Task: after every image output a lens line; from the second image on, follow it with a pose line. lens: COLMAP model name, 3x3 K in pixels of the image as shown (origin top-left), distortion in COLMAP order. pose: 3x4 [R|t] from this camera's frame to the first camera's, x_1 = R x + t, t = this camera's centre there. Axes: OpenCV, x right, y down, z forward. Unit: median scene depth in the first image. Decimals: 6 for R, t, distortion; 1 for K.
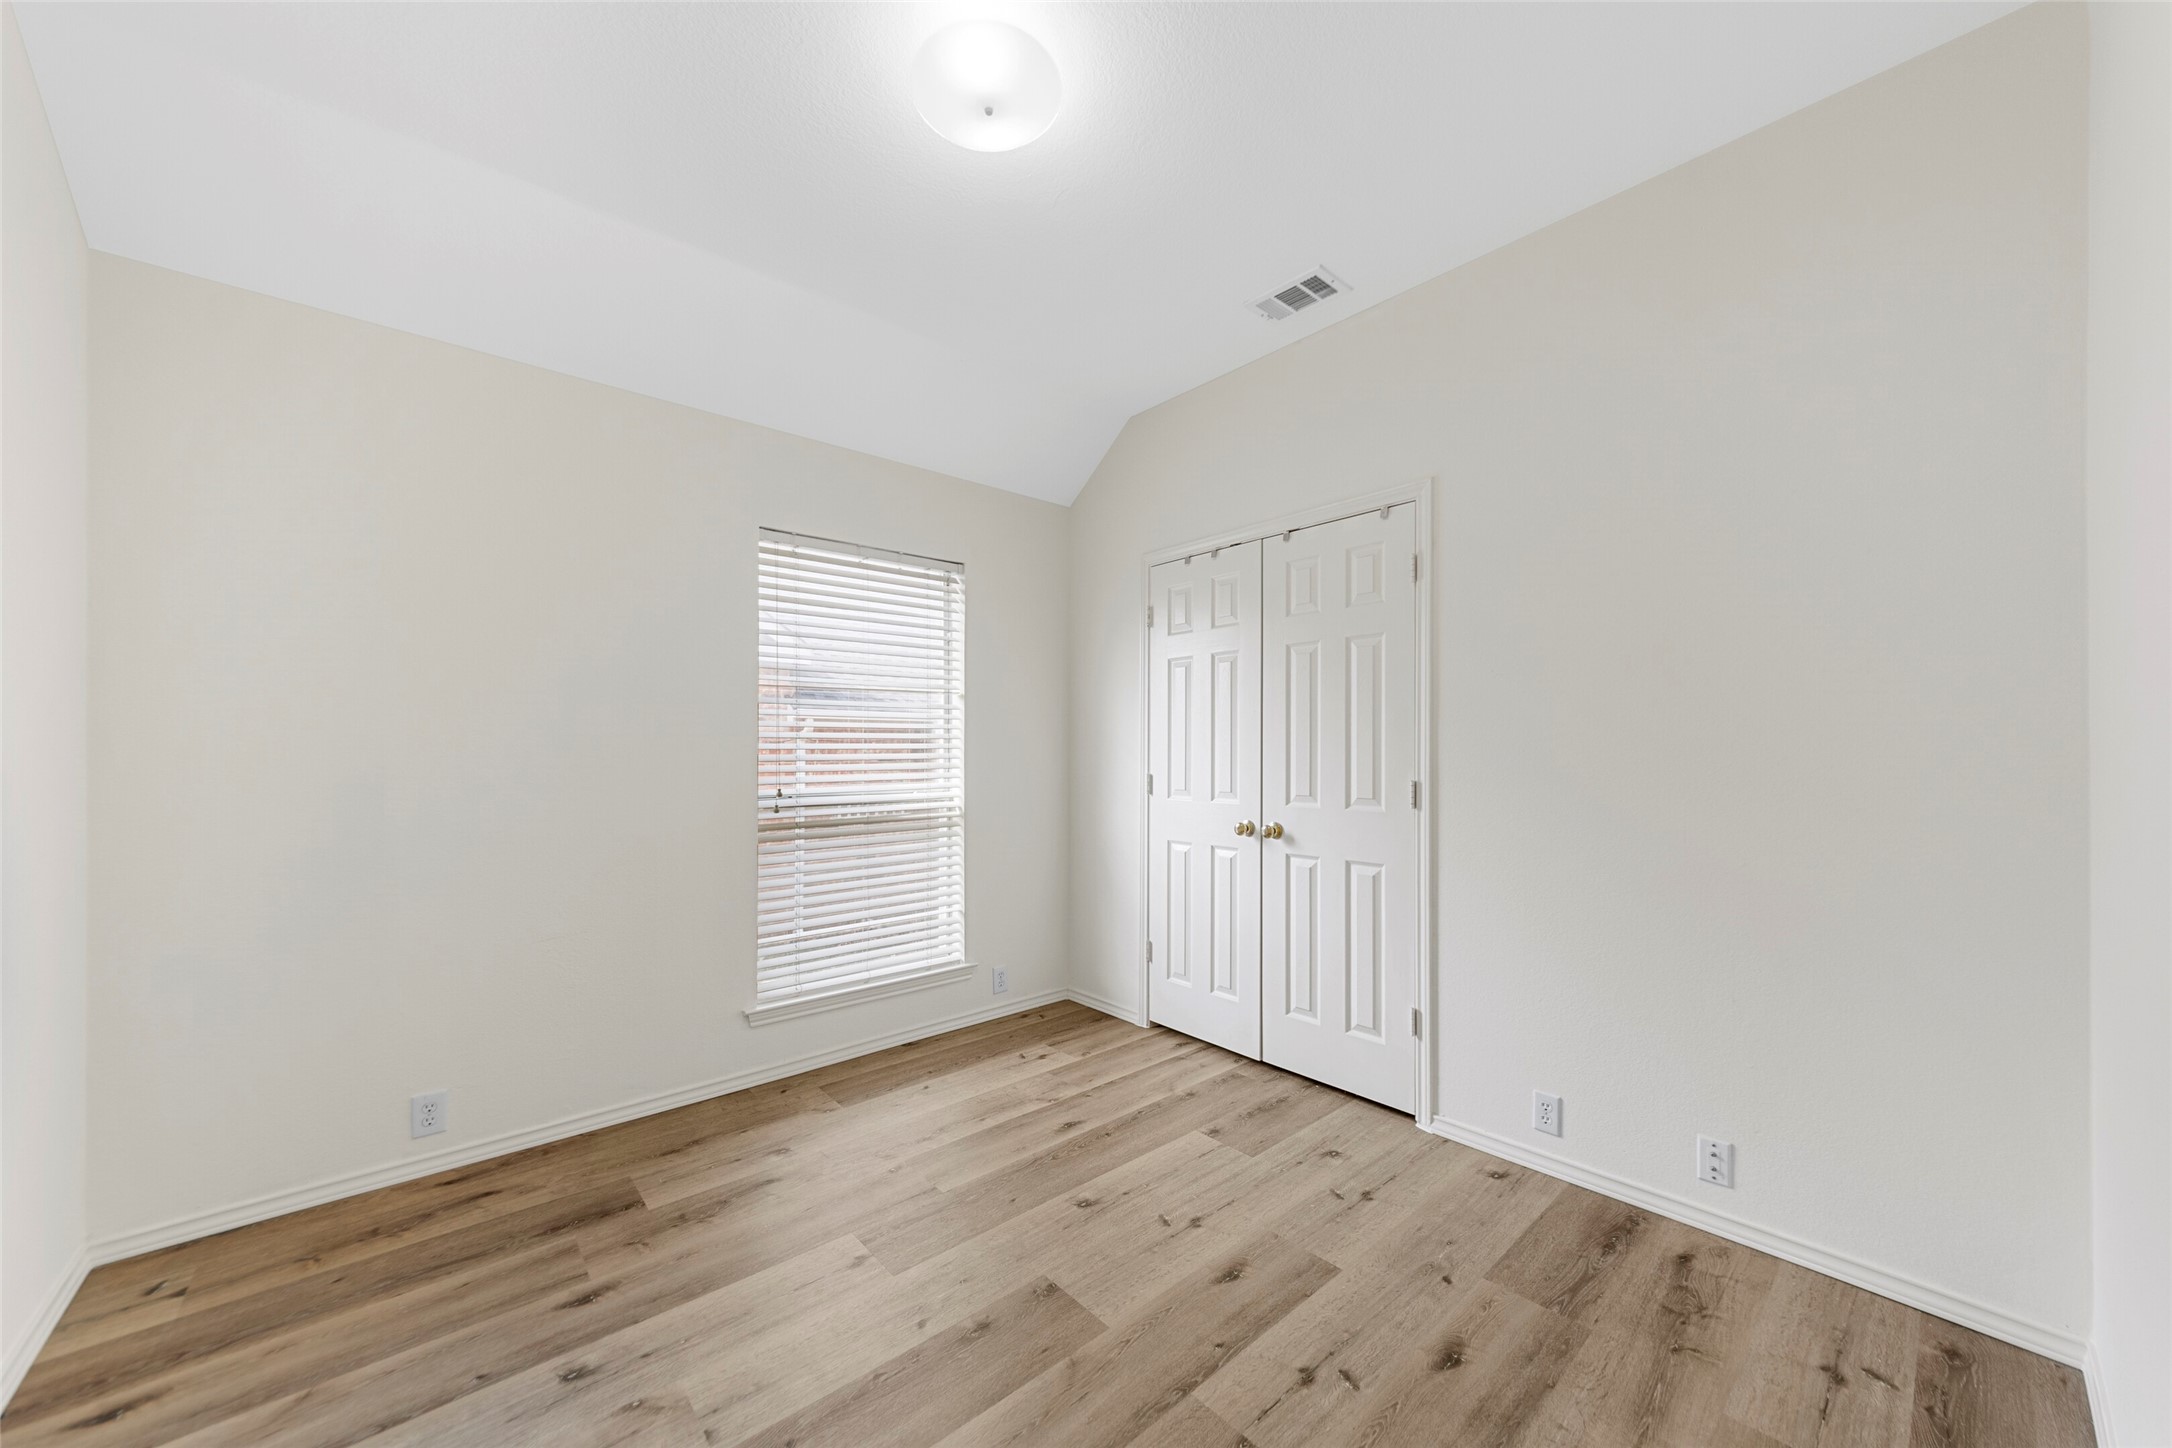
lens RADIAL K [[788.7, 0, 1093.6], [0, 788.7, 755.5], [0, 0, 1]] dist [0.000653, -0.000109]
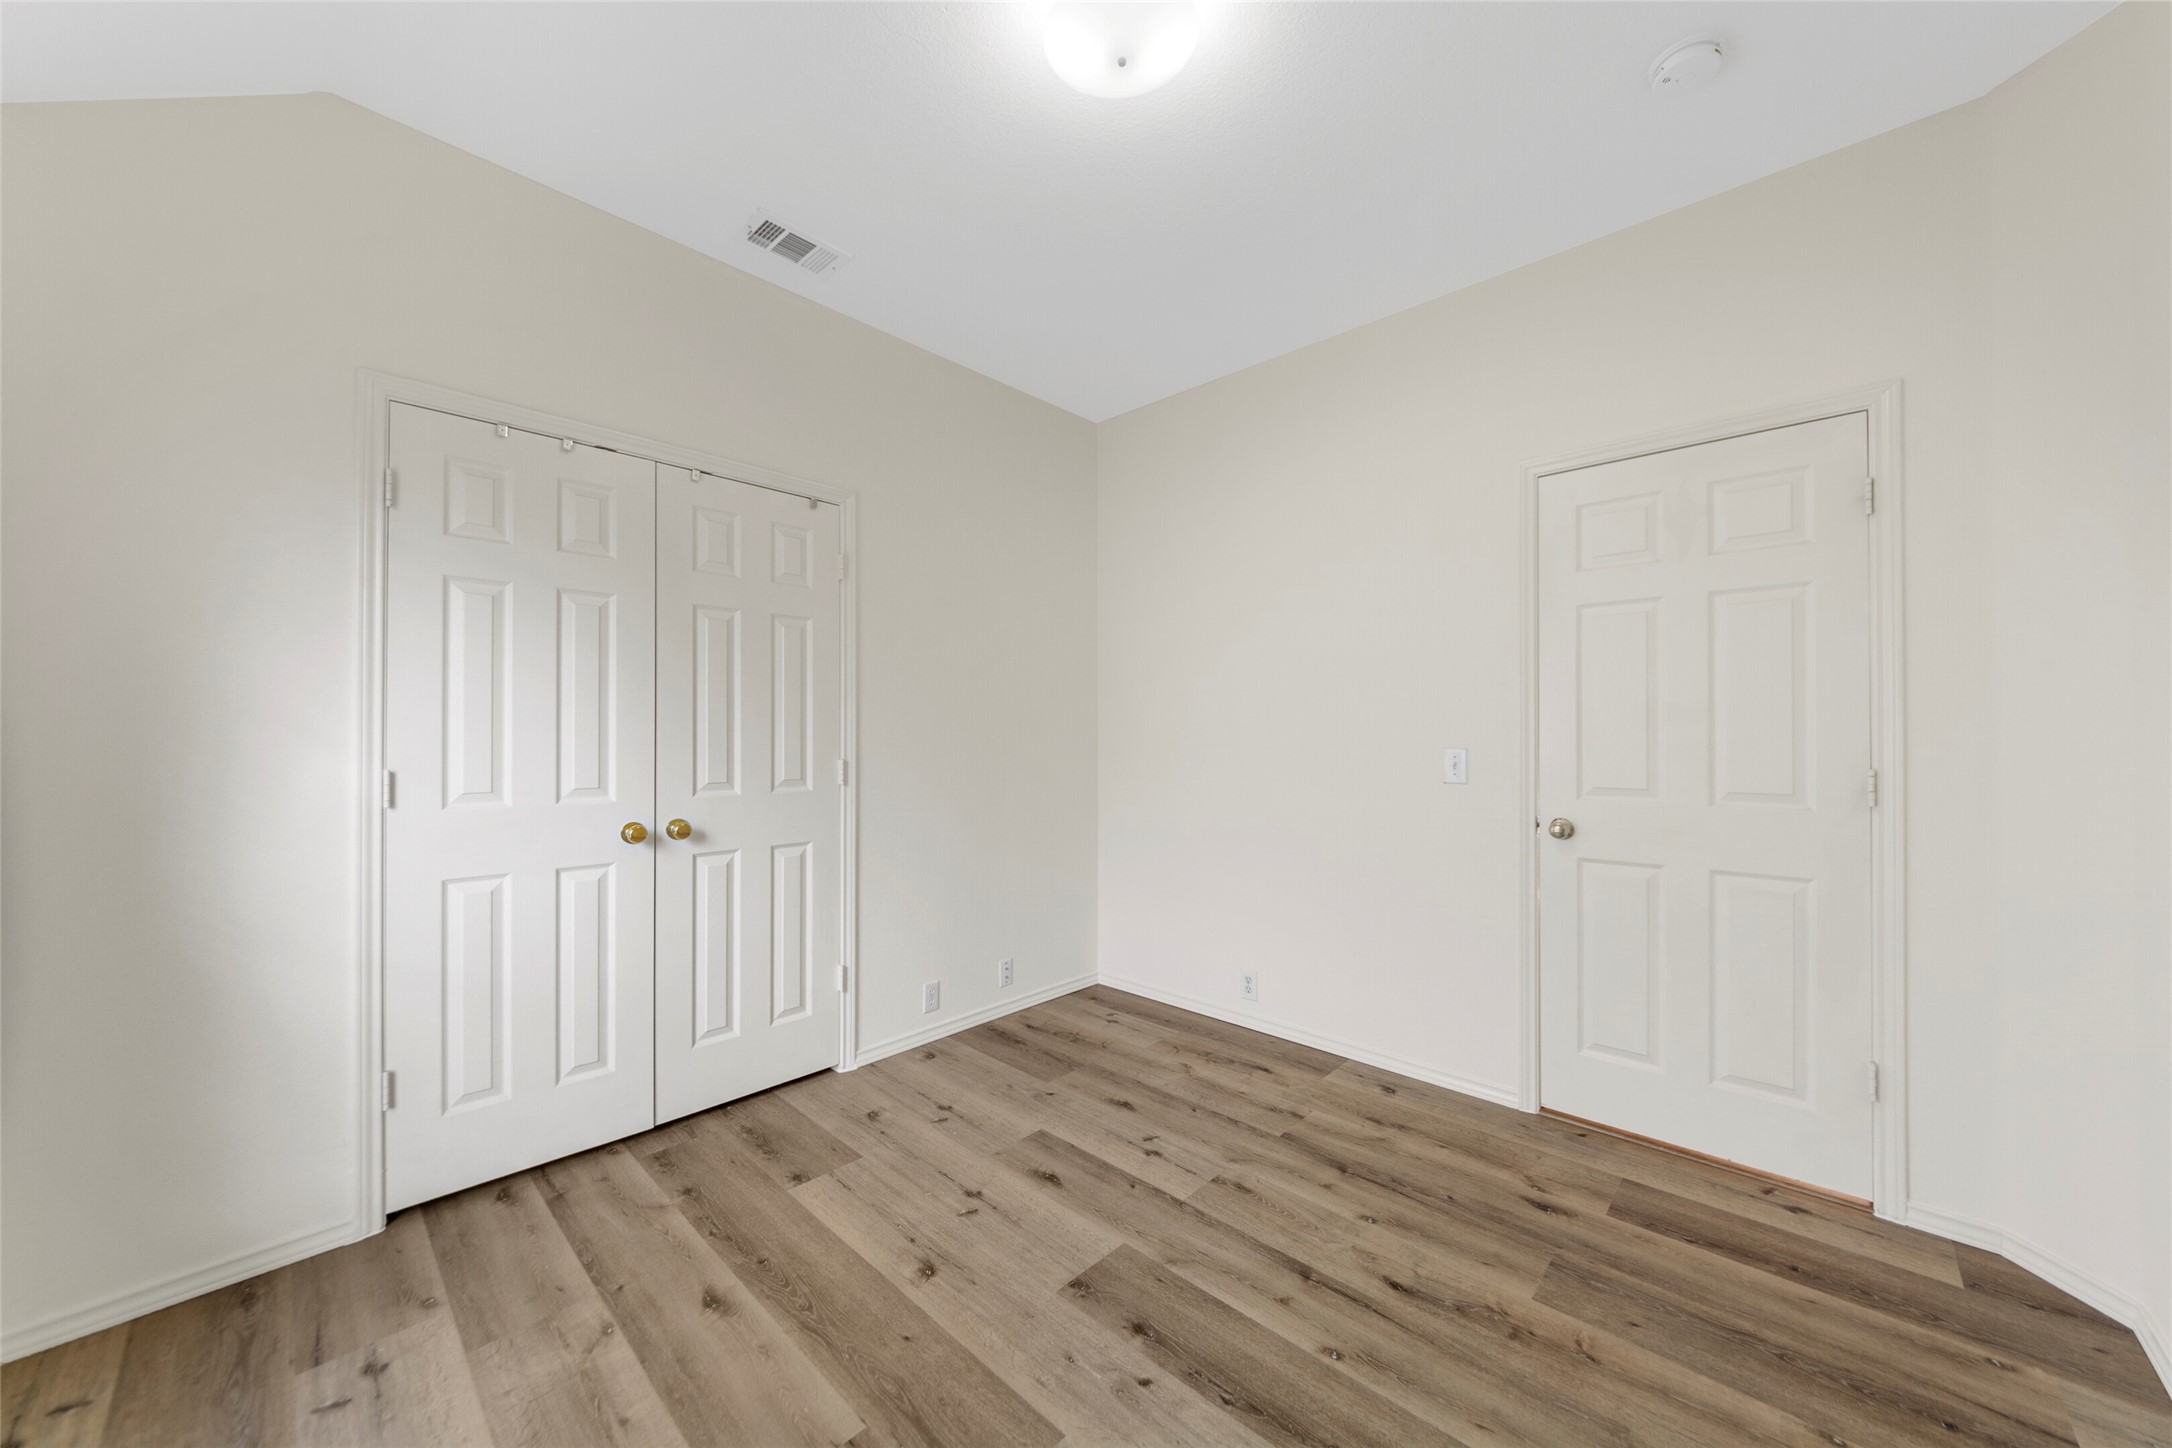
lens RADIAL K [[778.1, 0, 1097.5], [0, 778.1, 735.3], [0, 0, 1]] dist [0.001068, -0.000141]
pose [[-0.096822, 0.000377, 0.995302, -0.711066], [0.004186, 0.999991, 0.000028, -0.000465], [-0.995293, 0.004169, -0.096823, 0.749327]]
